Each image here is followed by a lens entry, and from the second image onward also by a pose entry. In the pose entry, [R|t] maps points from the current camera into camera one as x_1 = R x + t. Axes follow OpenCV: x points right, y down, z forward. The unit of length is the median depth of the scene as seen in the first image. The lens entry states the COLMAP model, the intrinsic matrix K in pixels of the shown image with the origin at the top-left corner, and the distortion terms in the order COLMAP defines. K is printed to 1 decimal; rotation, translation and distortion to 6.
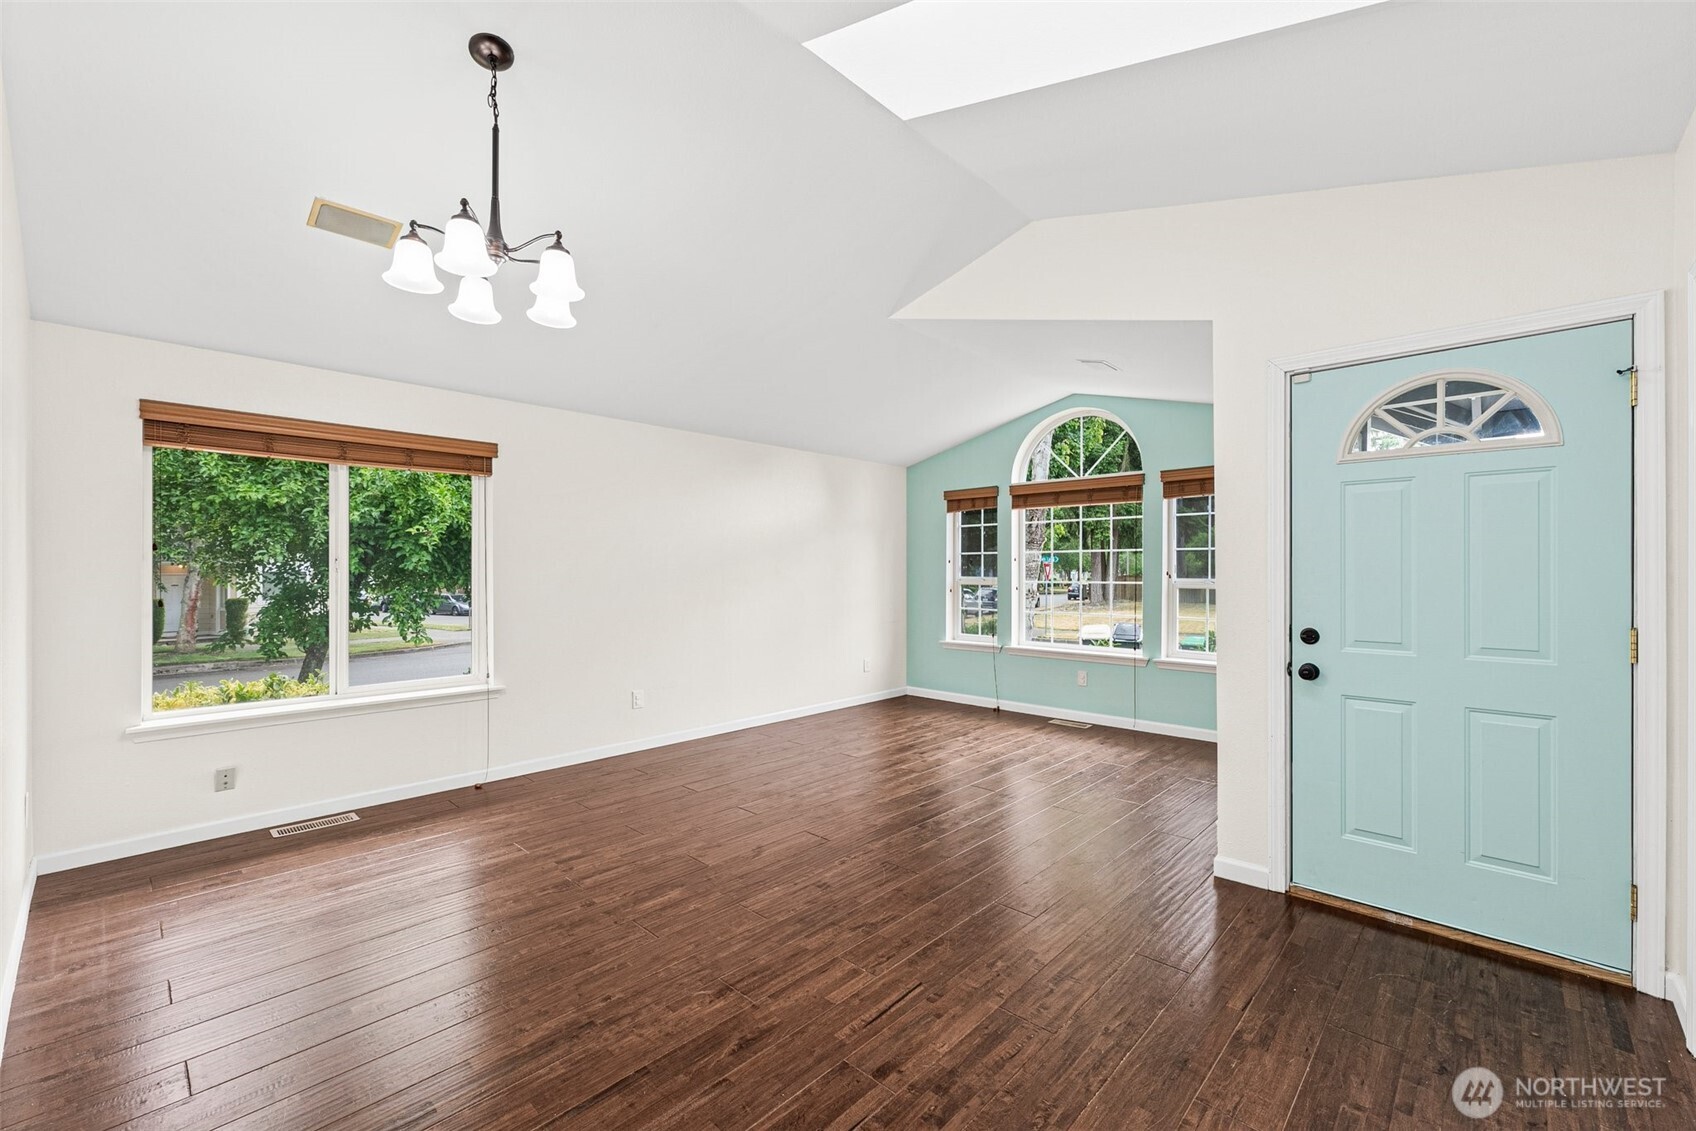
lens RADIAL K [[696.9, 0, 854.5], [0, 696.9, 571.1], [0, 0, 1]] dist [0.002796, 0.000608]
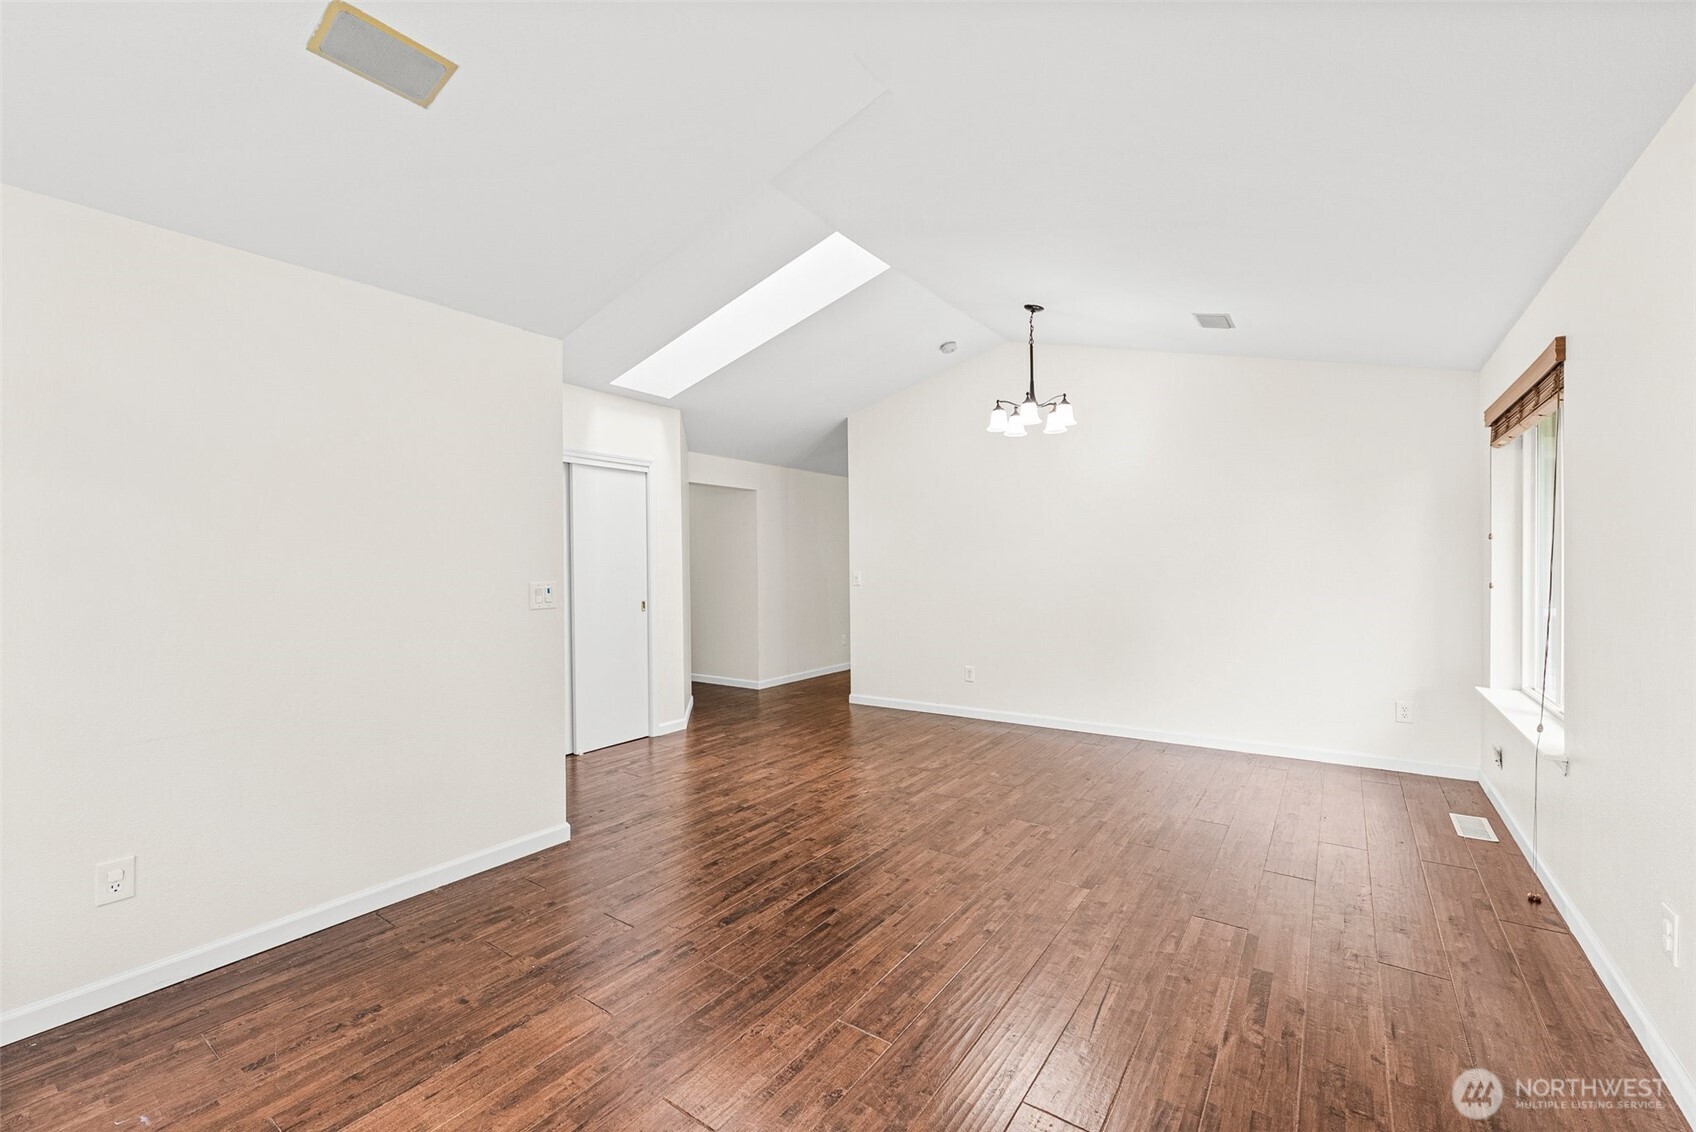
lens RADIAL K [[696.9, 0, 854.5], [0, 696.9, 571.6], [0, 0, 1]] dist [0.002796, 0.000608]
pose [[-0.989568, 0.010374, -0.143692, 0.170322], [0.008534, 0.999874, 0.013421, 0.001084], [0.143813, 0.012054, -0.989531, 1.671913]]
